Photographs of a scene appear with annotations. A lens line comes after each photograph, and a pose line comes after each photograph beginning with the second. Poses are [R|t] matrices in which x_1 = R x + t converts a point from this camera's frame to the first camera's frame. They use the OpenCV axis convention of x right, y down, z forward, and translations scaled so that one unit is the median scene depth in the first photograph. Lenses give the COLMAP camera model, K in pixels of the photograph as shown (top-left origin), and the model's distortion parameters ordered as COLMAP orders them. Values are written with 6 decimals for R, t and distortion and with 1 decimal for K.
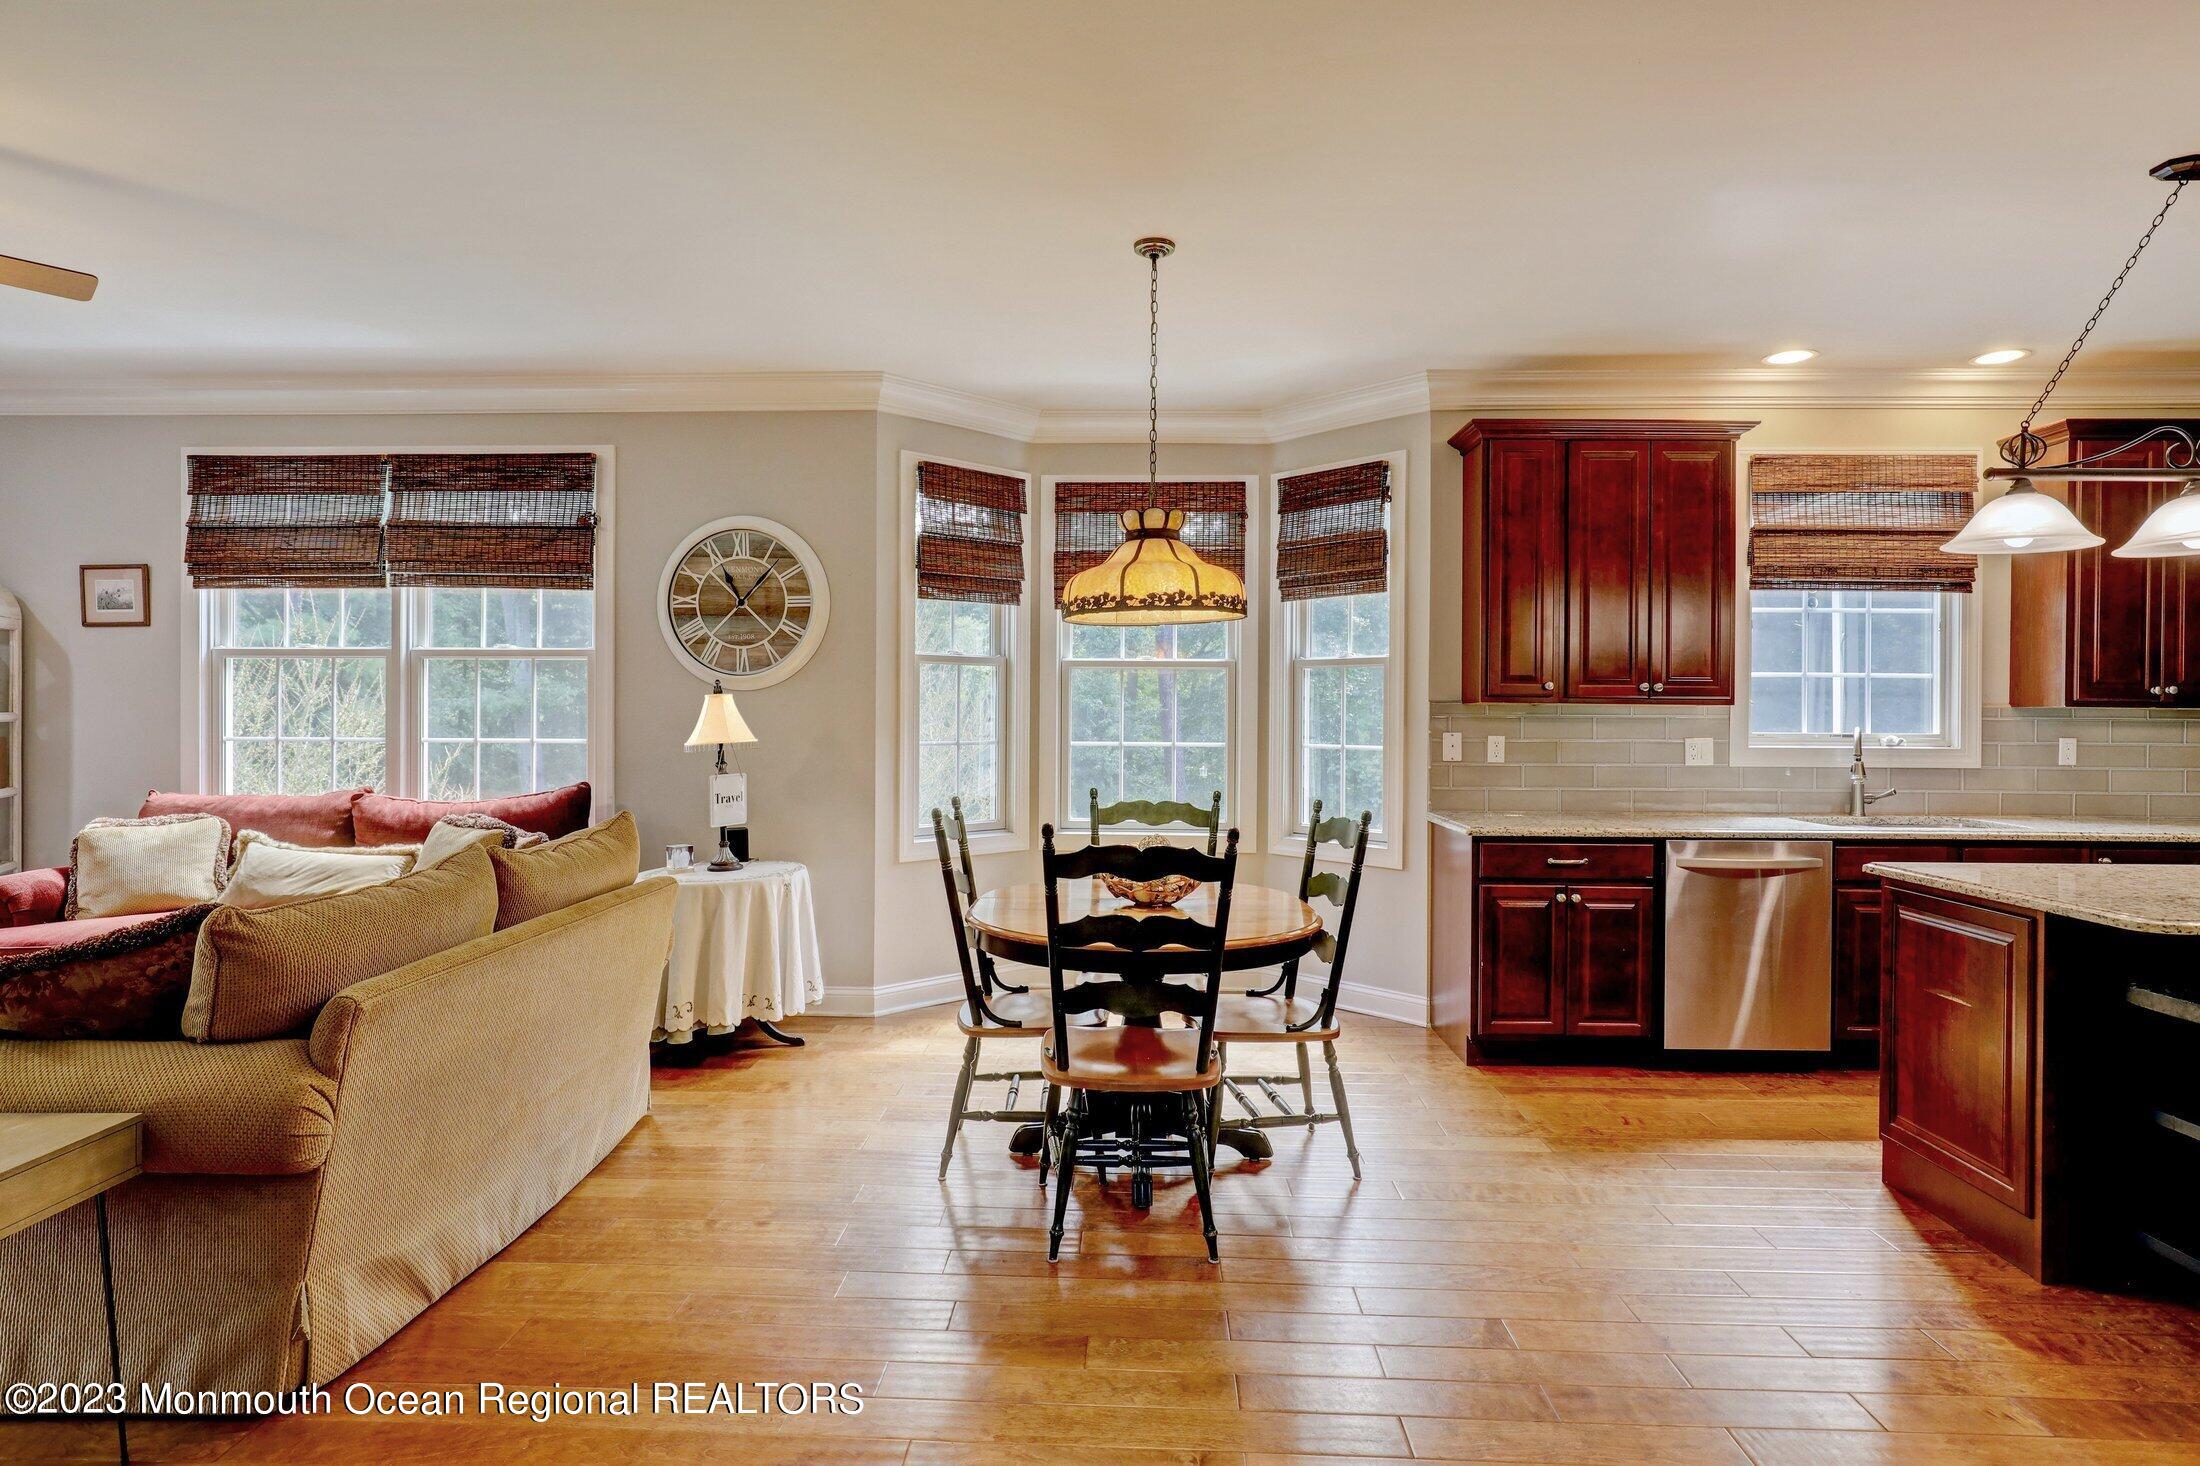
lens RADIAL K [[1158.3, 0, 1092.5], [0, 1158.3, 720.2], [0, 0, 1]] dist [-0.012562, 0.004175]
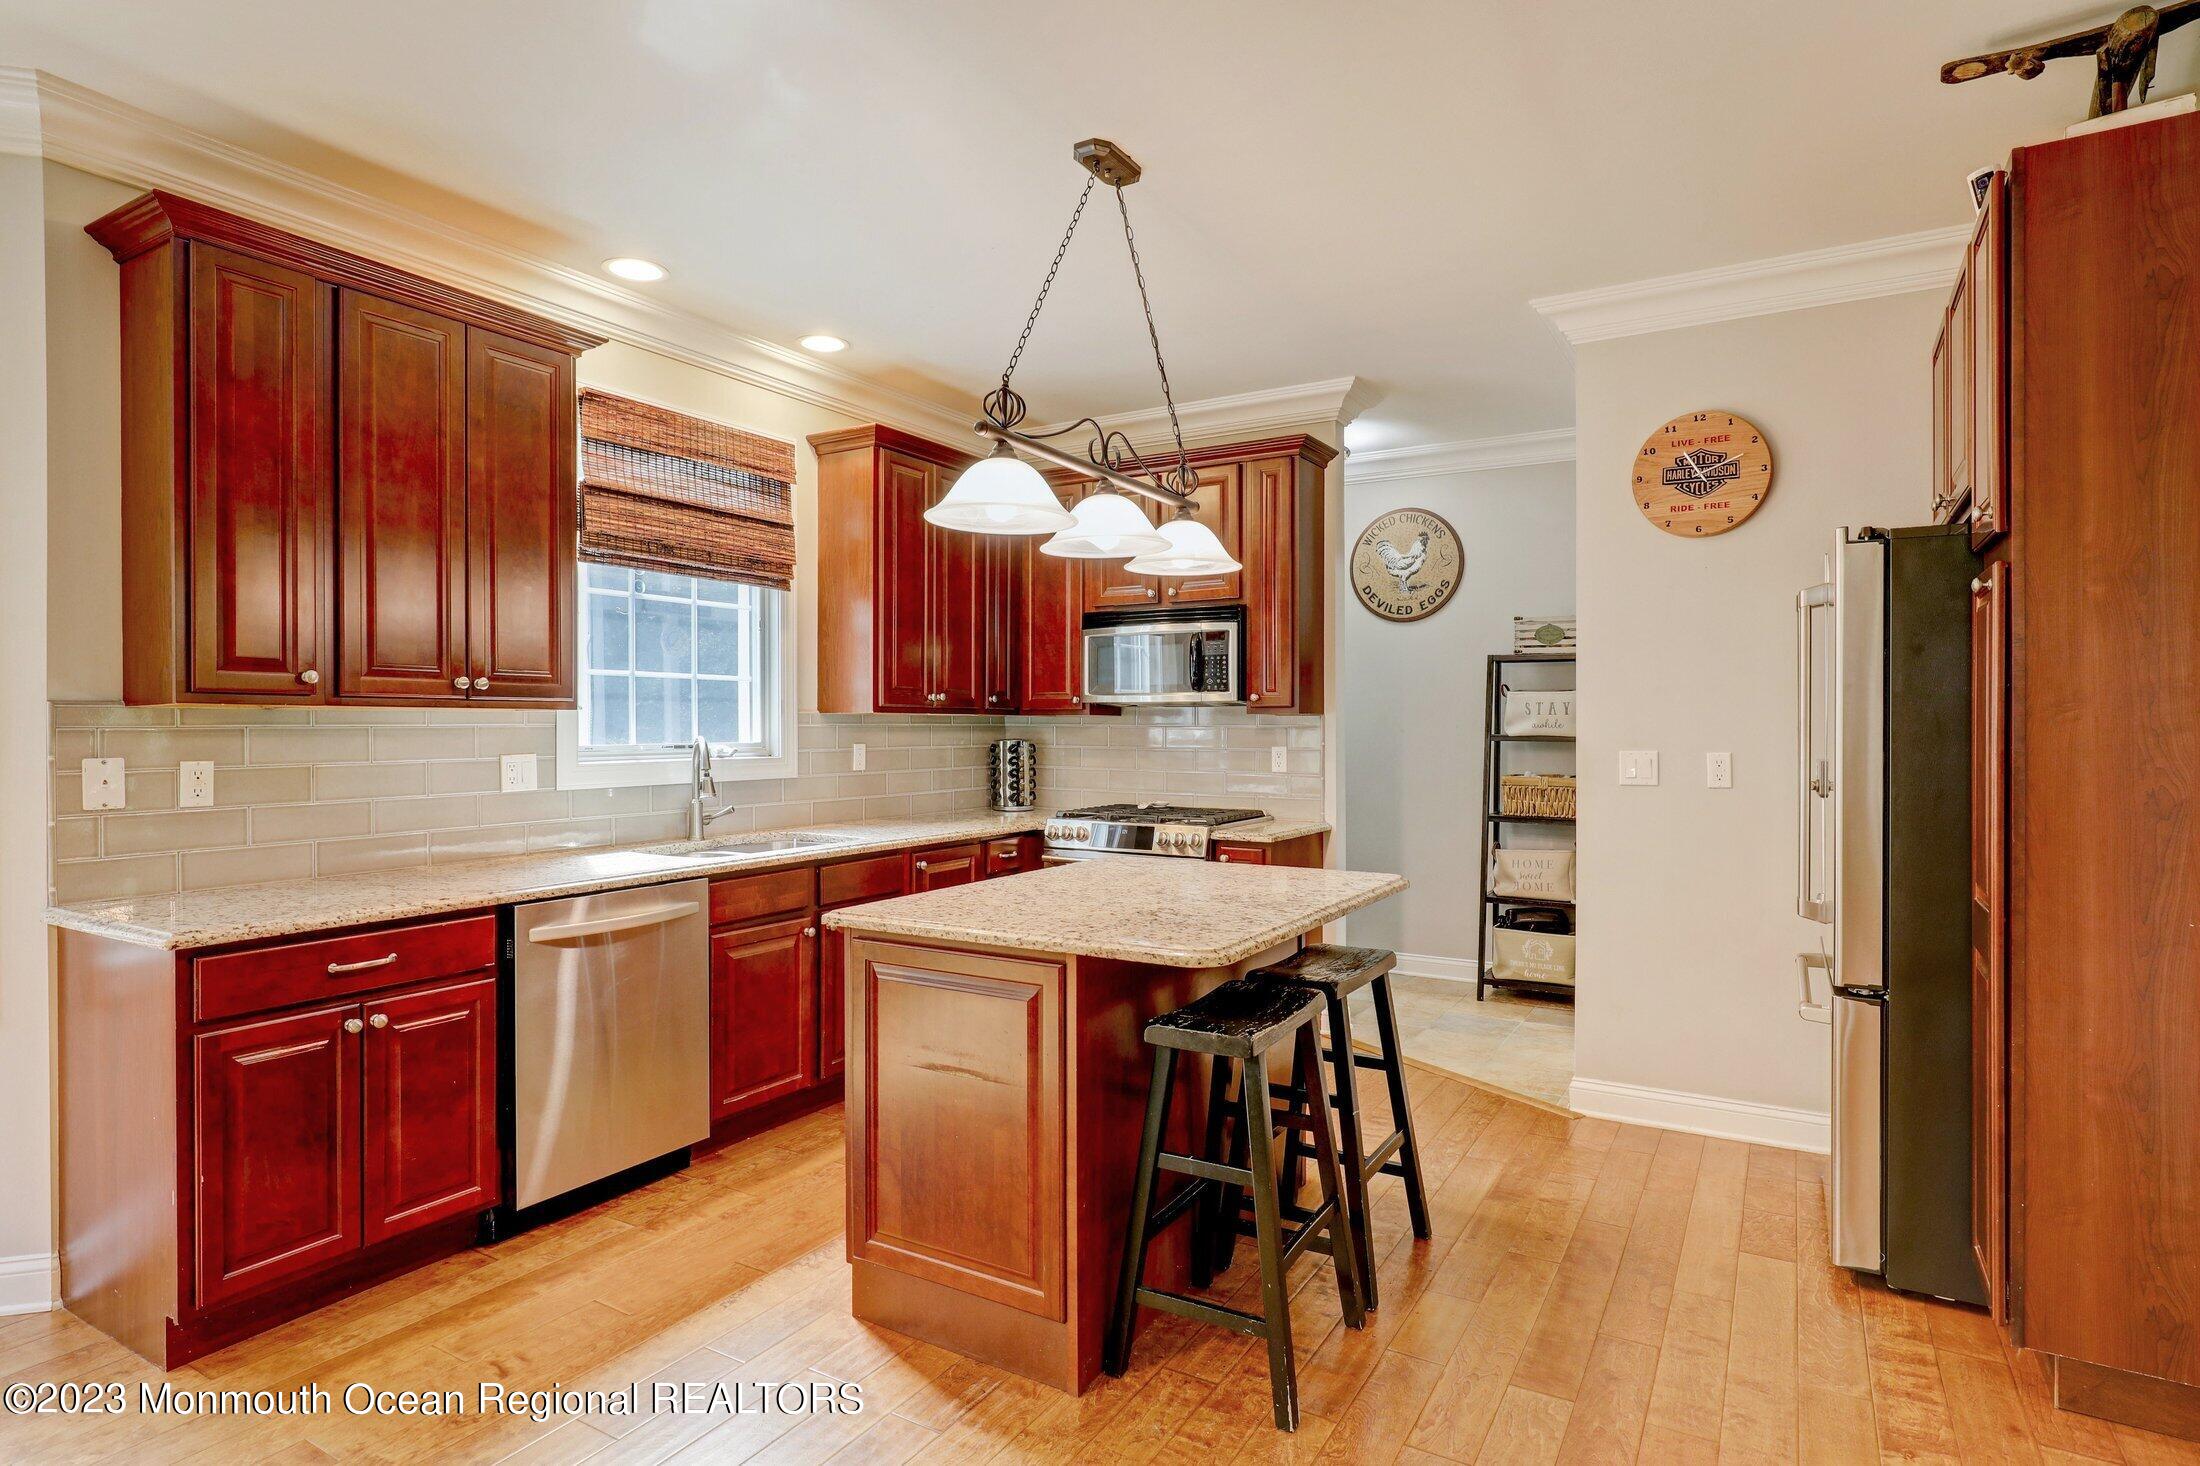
lens RADIAL K [[1158.3, 0, 1108.3], [0, 1158.3, 728.8], [0, 0, 1]] dist [-0.012562, 0.004175]
pose [[0.474743, -0.009403, 0.880074, 0.055402], [0.010504, 0.999932, 0.005017, -0.000898], [-0.880062, 0.006862, 0.474810, 0.319928]]
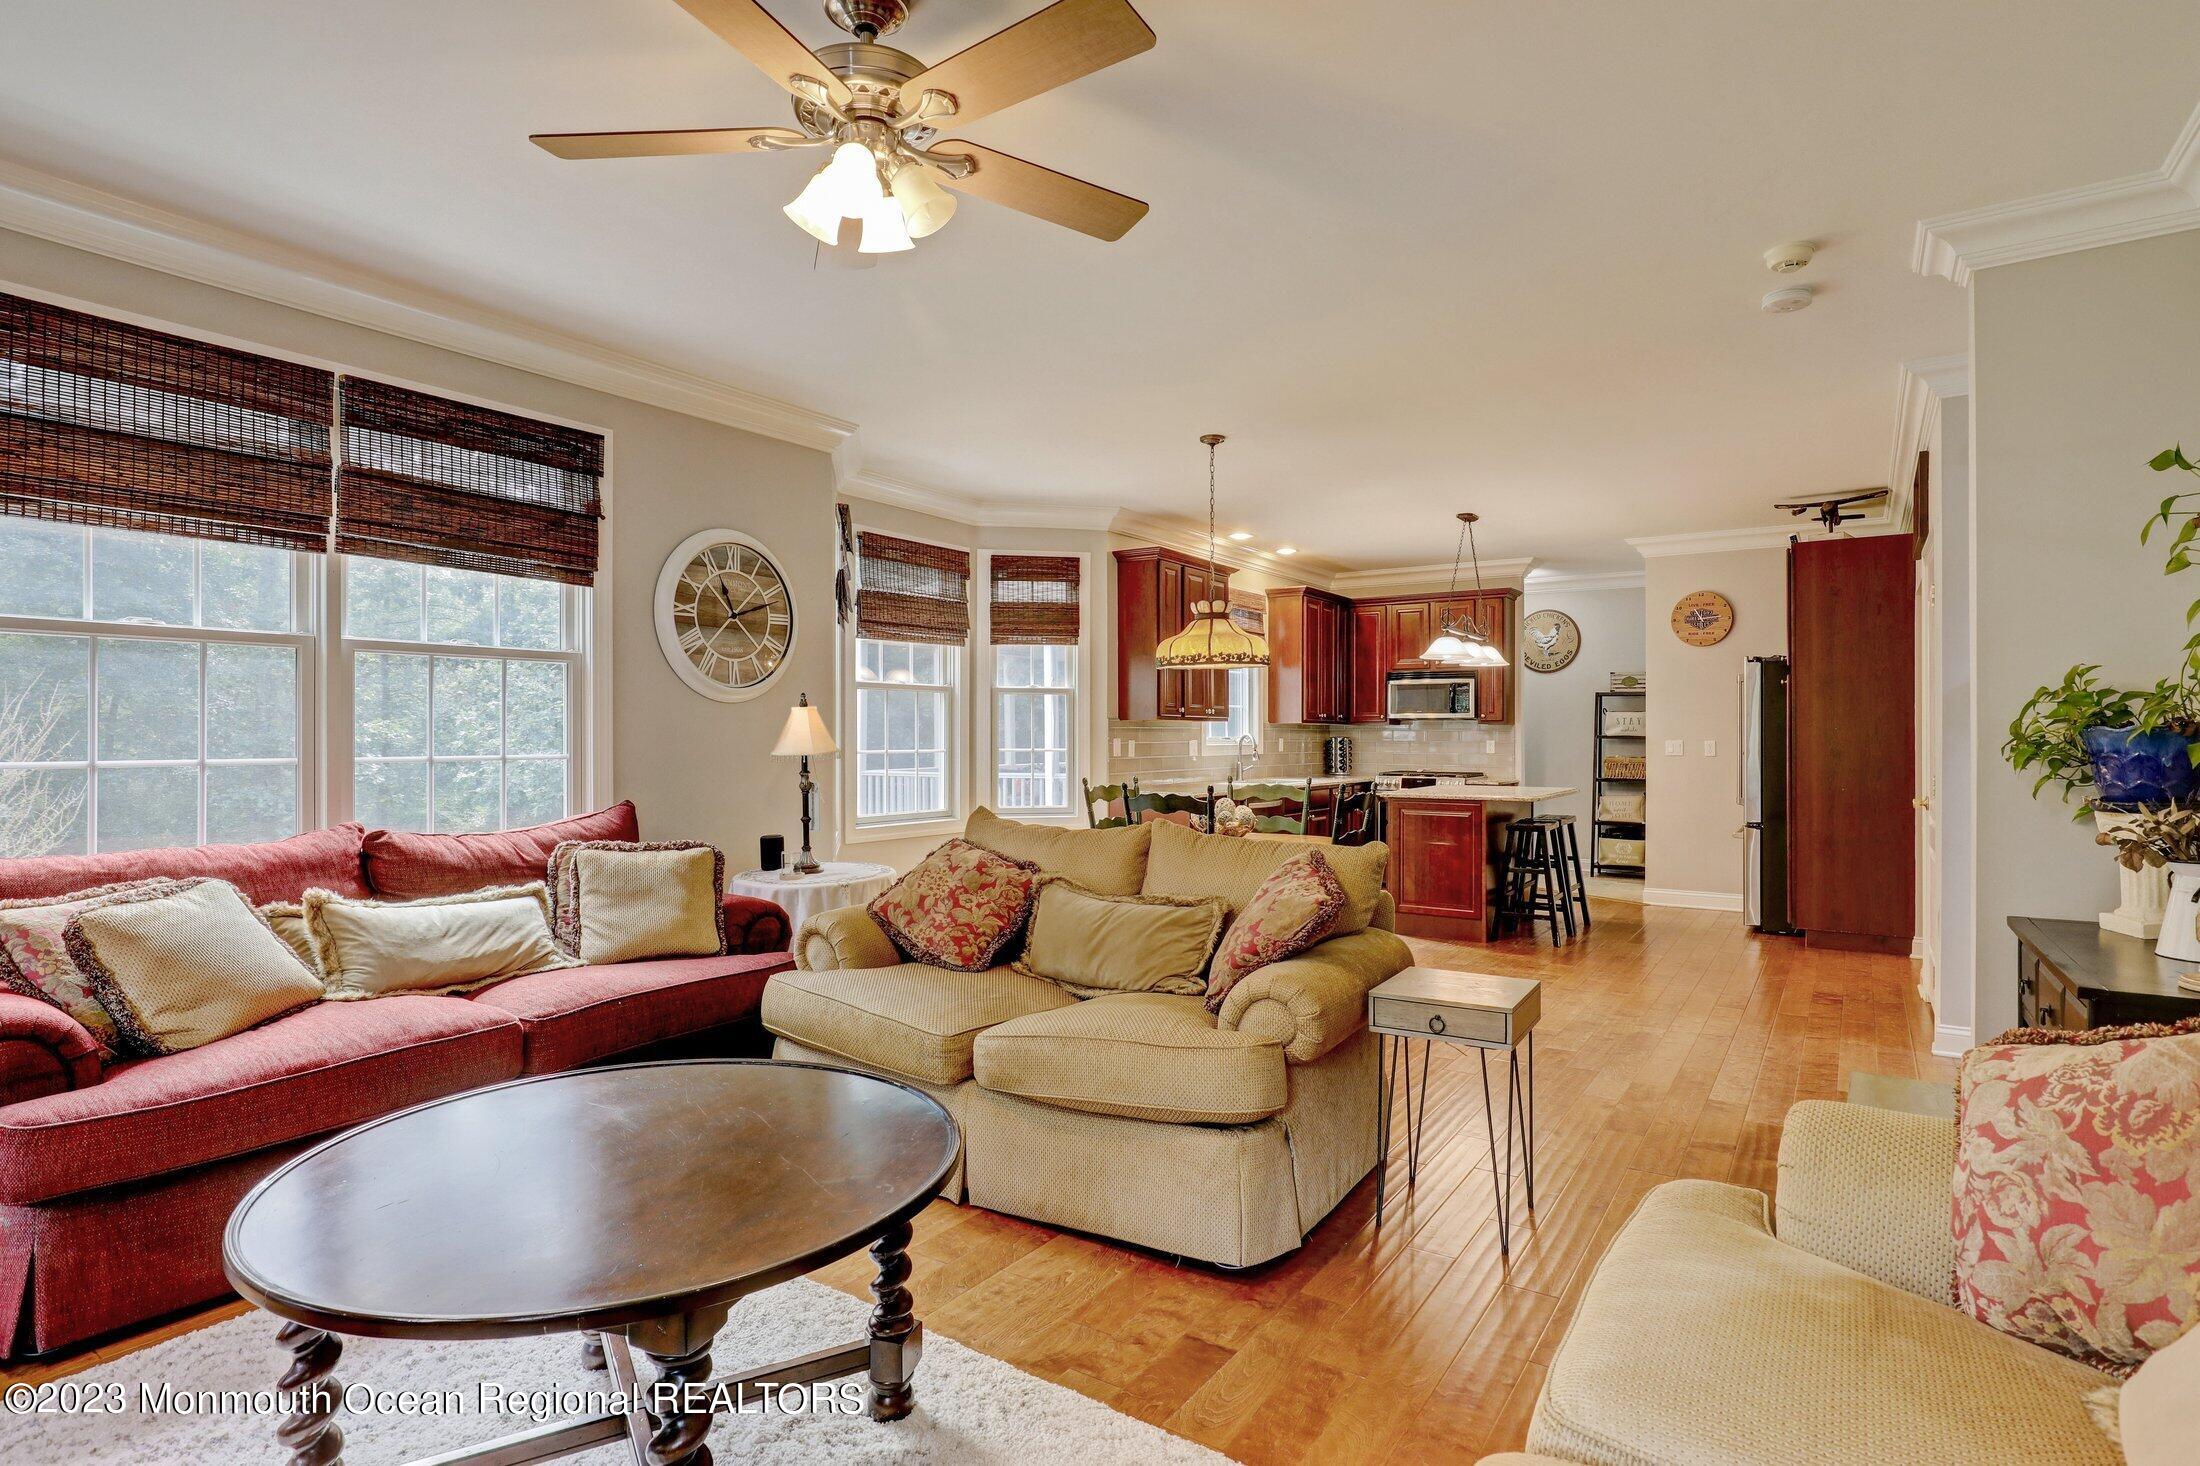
lens RADIAL K [[1158.3, 0, 1099.4], [0, 1158.3, 726.5], [0, 0, 1]] dist [-0.012562, 0.004175]
pose [[0.517204, 0.001454, 0.855861, -1.052633], [0.008453, 0.999941, -0.006807, 0.004929], [-0.855820, 0.010755, 0.517161, 0.214649]]
